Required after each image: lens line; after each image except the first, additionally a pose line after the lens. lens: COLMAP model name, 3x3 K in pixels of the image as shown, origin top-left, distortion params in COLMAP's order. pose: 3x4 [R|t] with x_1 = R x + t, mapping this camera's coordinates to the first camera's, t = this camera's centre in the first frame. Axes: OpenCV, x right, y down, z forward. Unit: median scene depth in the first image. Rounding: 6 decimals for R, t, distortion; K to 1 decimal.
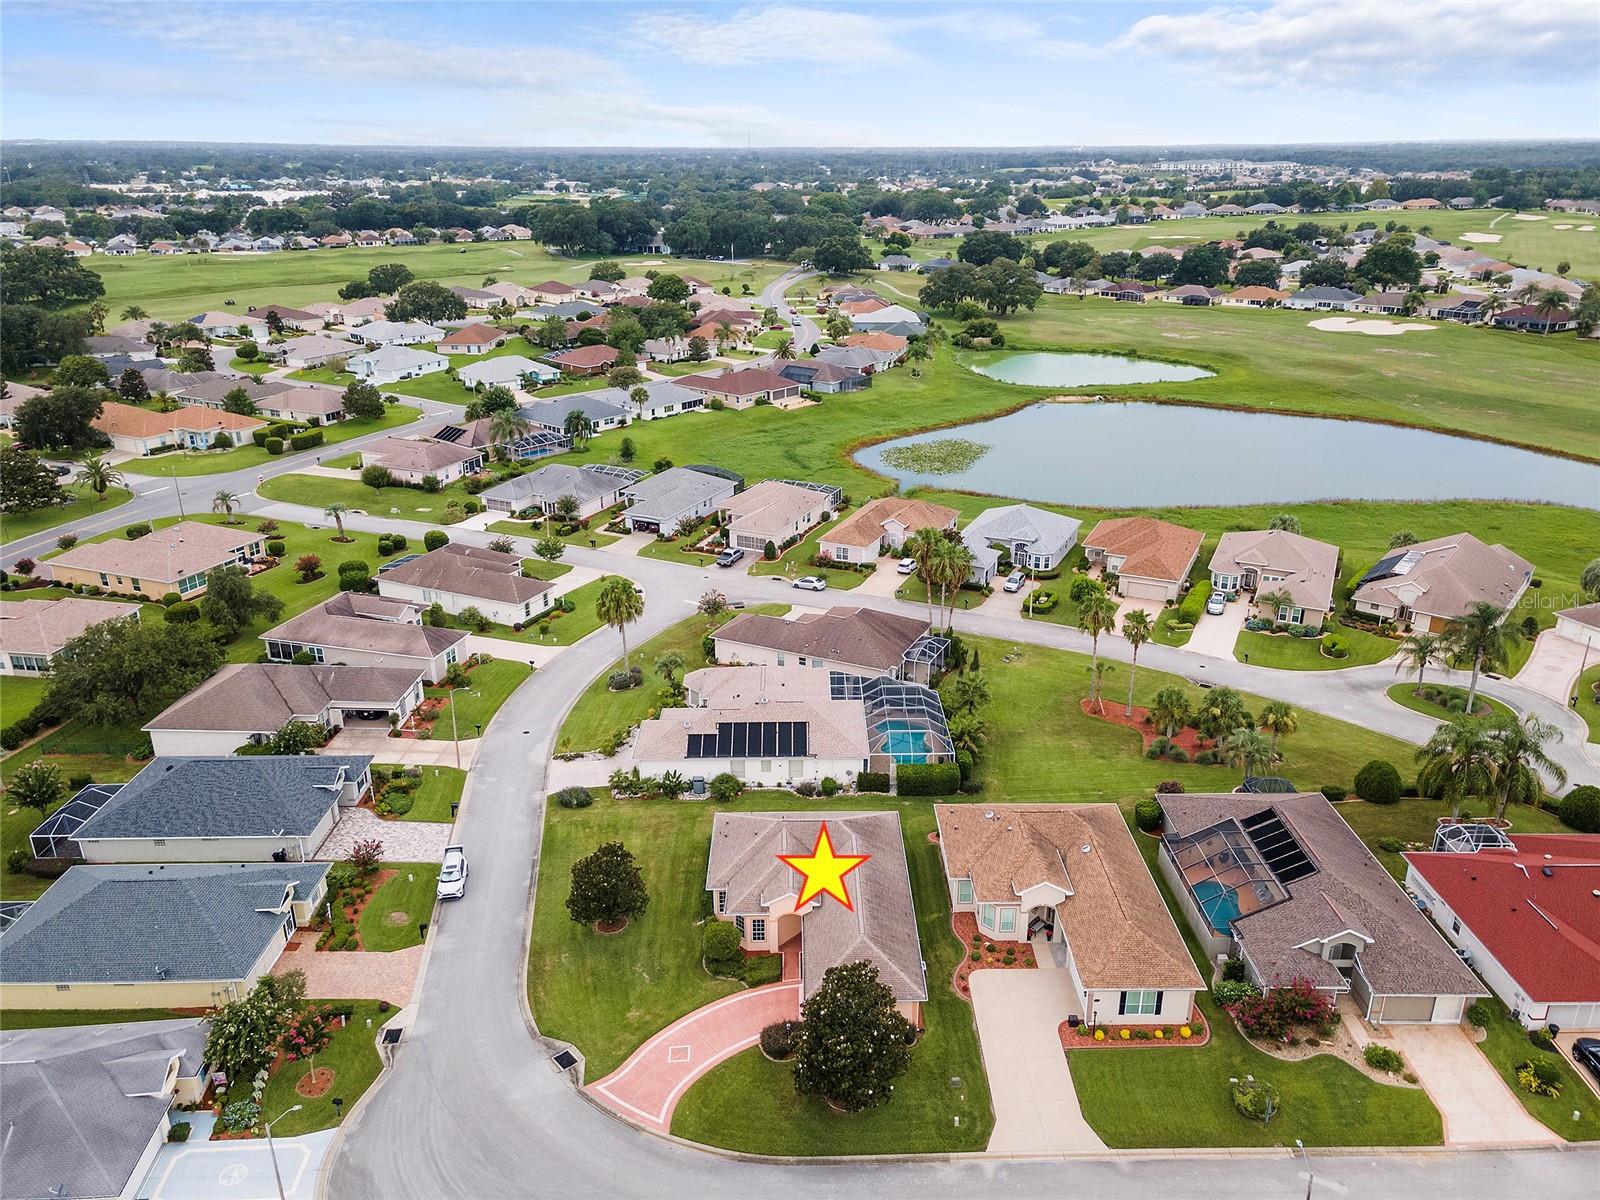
lens RADIAL K [[1222.8, 0, 800.0], [0, 1222.8, 600.0], [0, 0, 1]] dist [0.038824, 0.000743]
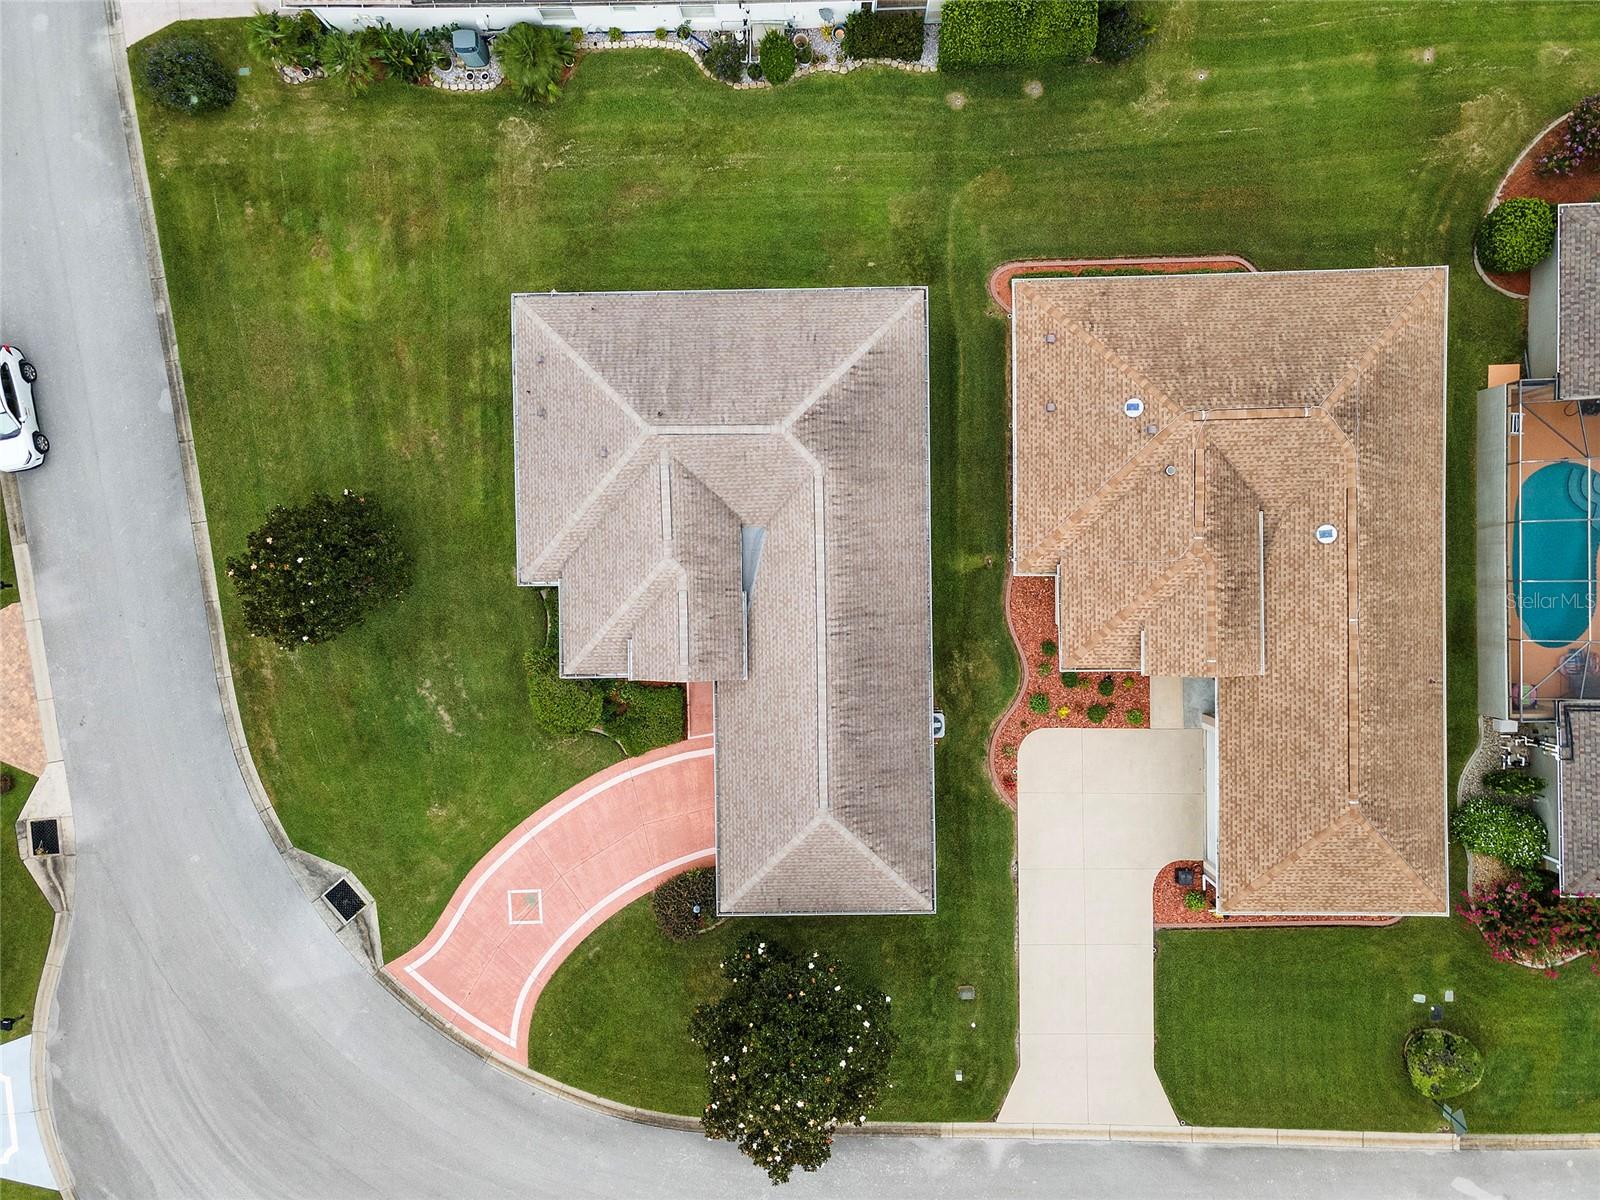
lens RADIAL K [[1171.2, 0, 800.0], [0, 1171.2, 600.0], [0, 0, 1]] dist [0.044627, 0.005949]
pose [[0.999781, -0.007835, -0.019398, 0.050288], [0.020896, 0.329516, 0.943919, -0.227492], [-0.001004, -0.944117, 0.329608, 0.914313]]
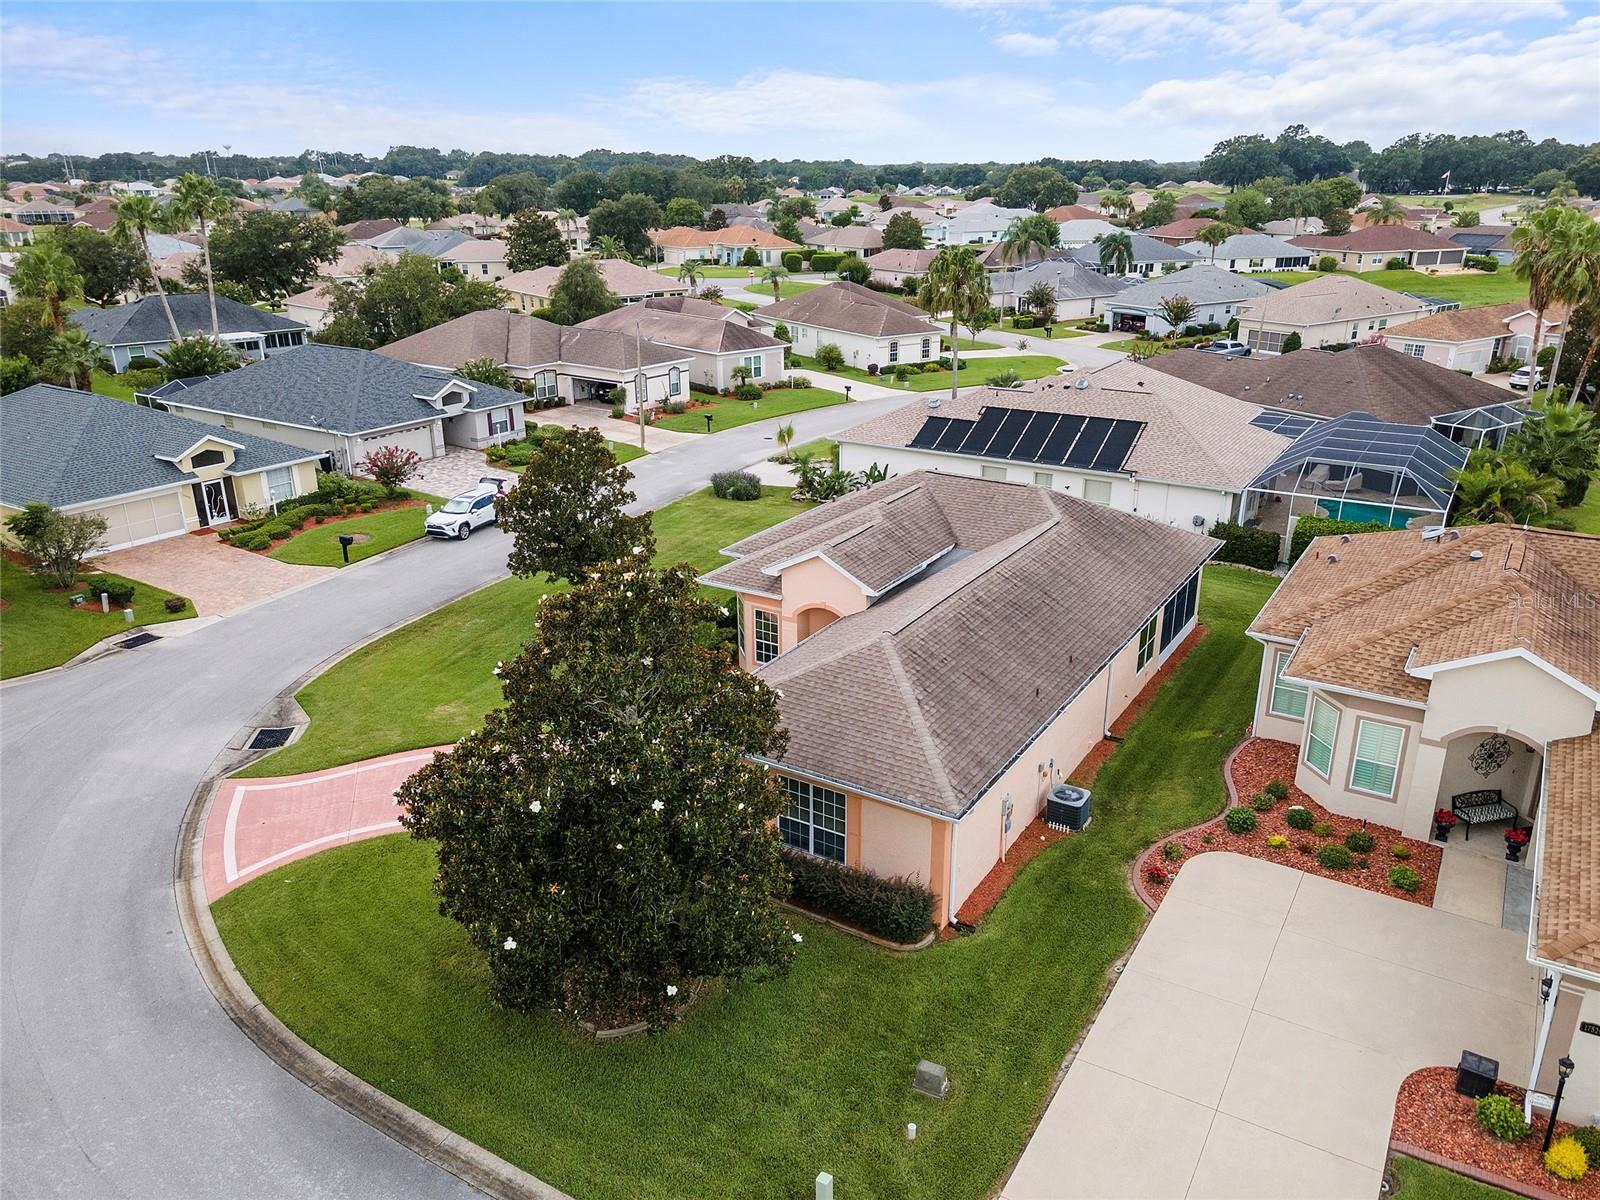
lens RADIAL K [[1181.2, 0, 793.3], [0, 1181.2, 596.2], [0, 0, 1]] dist [0.007509, 0.088241]
pose [[0.840665, 0.187101, -0.508209, 0.205193], [-0.198653, 0.979547, 0.032022, 0.253607], [0.503806, 0.074037, 0.860638, 0.671407]]
